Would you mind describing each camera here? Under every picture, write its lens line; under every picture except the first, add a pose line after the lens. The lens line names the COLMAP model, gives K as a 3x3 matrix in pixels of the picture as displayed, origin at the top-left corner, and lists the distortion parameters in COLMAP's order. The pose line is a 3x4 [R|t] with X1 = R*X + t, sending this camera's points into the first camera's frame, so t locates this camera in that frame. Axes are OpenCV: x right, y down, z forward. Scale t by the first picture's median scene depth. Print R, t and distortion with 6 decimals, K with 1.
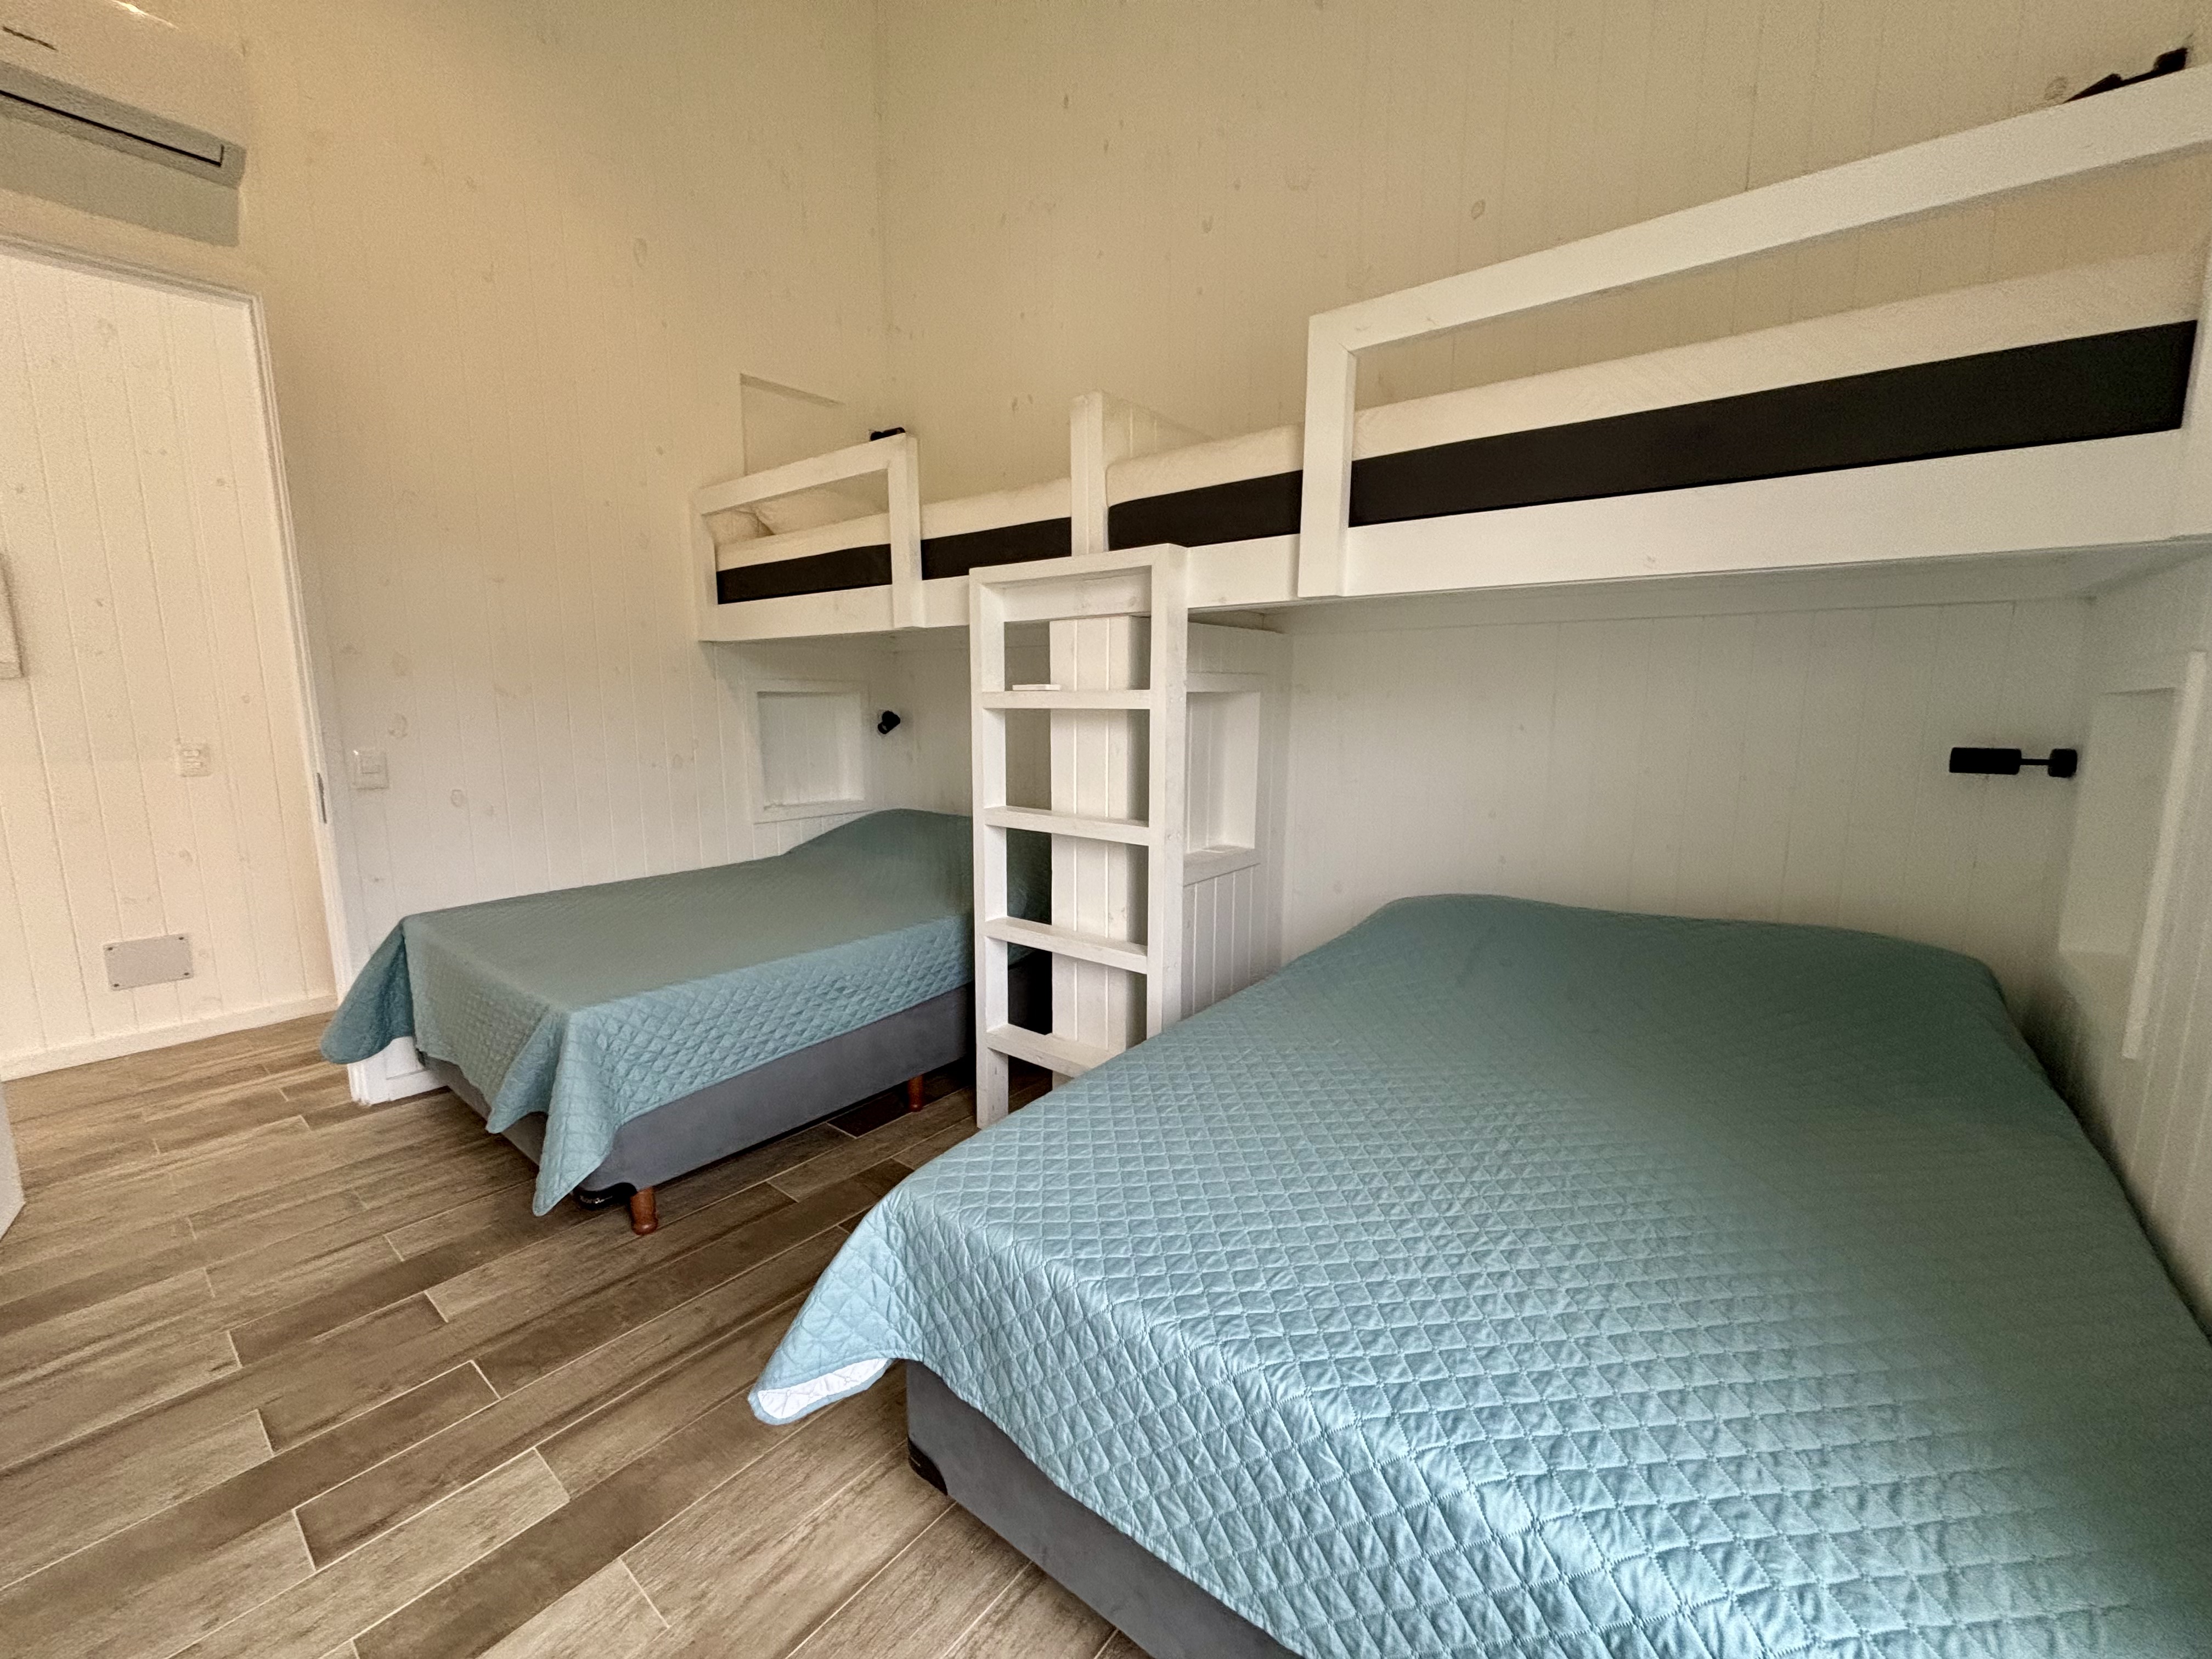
lens RADIAL K [[890.0, 0, 1103.8], [0, 890.0, 837.0], [0, 0, 1]] dist [-0.001044, 0.000824]
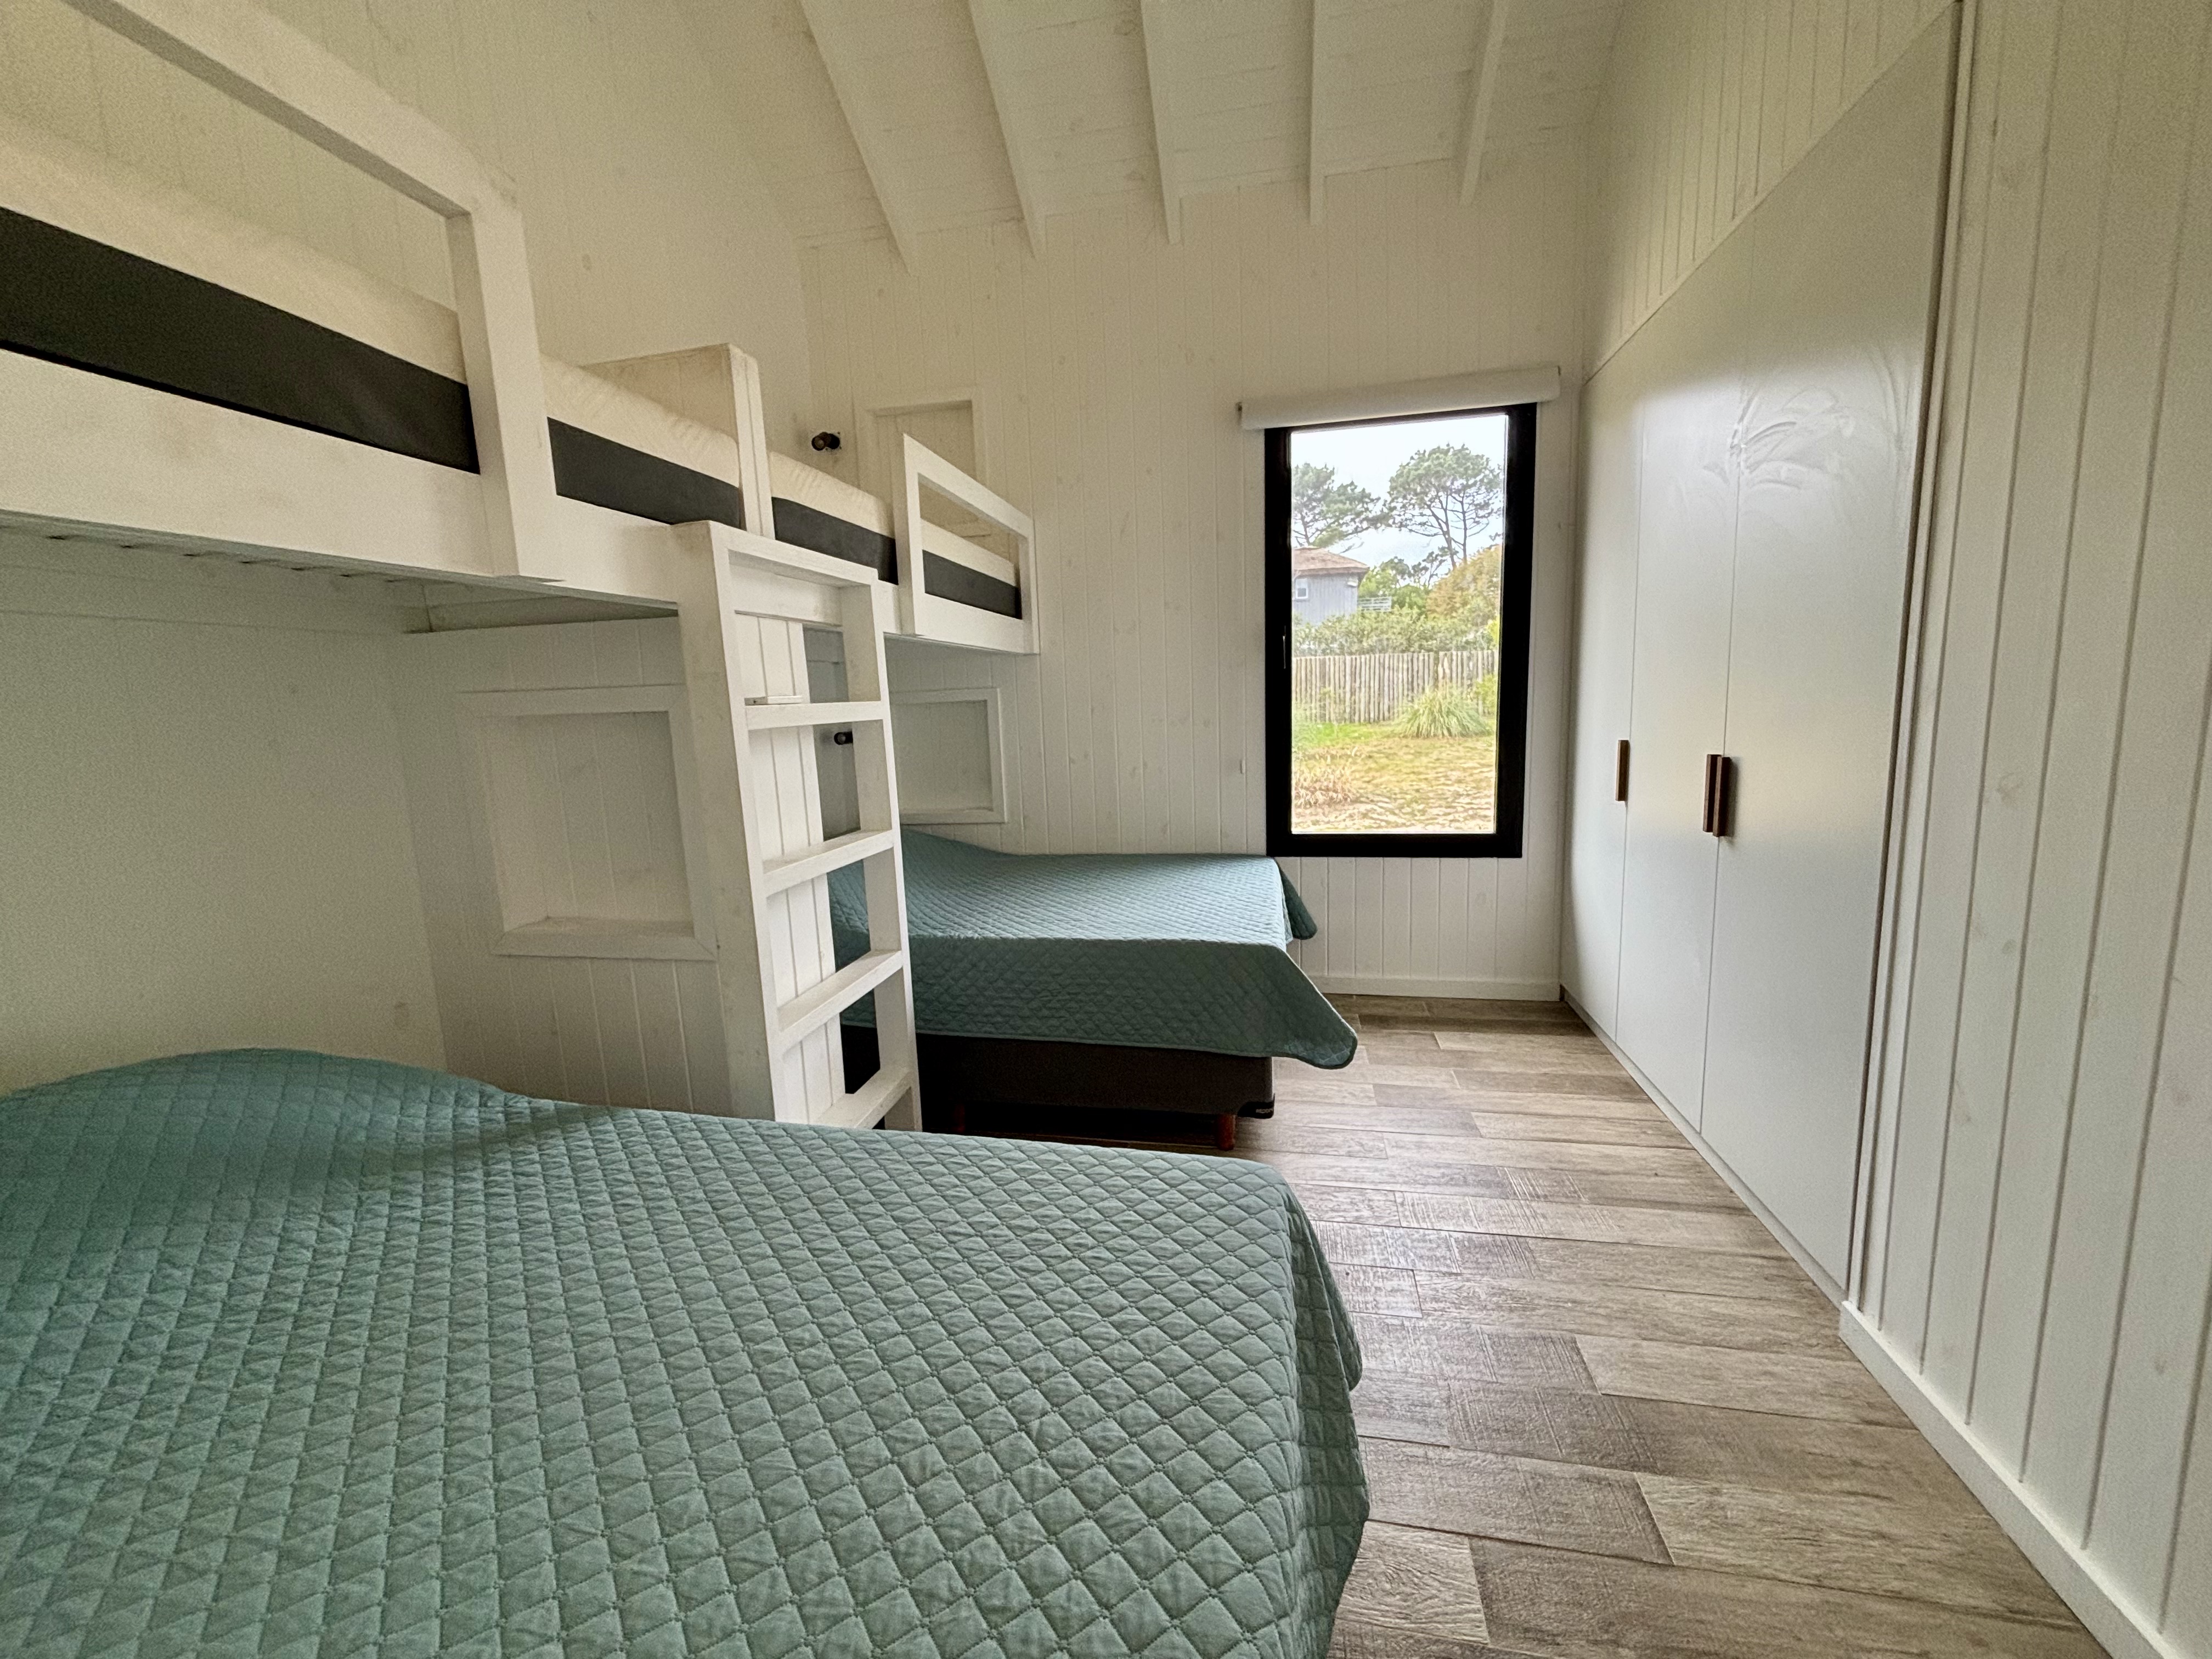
lens RADIAL K [[890.0, 0, 1103.9], [0, 890.0, 825.1], [0, 0, 1]] dist [-0.001044, 0.000824]
pose [[-0.458901, -0.111155, 0.881507, -0.969616], [0.177307, 0.960730, 0.213449, -0.187294], [-0.870616, 0.254250, -0.421171, 1.162974]]
